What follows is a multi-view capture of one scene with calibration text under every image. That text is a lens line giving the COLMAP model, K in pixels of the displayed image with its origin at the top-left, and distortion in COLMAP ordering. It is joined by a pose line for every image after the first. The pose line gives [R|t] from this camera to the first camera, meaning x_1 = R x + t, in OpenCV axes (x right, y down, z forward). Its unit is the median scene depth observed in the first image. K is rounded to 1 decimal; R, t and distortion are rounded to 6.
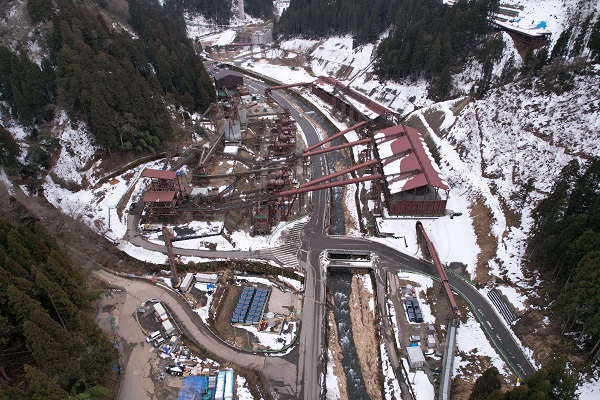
lens RADIAL K [[392.5, 0, 306.8], [0, 392.5, 199.6], [0, 0, 1]] dist [-0.067097, 0.053111]
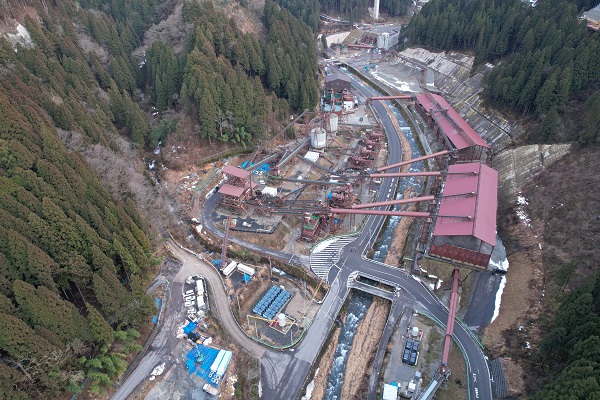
lens RADIAL K [[392.5, 0, 298.7], [0, 392.5, 202.0], [0, 0, 1]] dist [-0.067097, 0.053111]
pose [[0.927014, 0.215514, -0.306919, 0.155460], [-0.201503, 0.976454, 0.077035, -0.089758], [0.316294, -0.009568, 0.948613, -0.056500]]
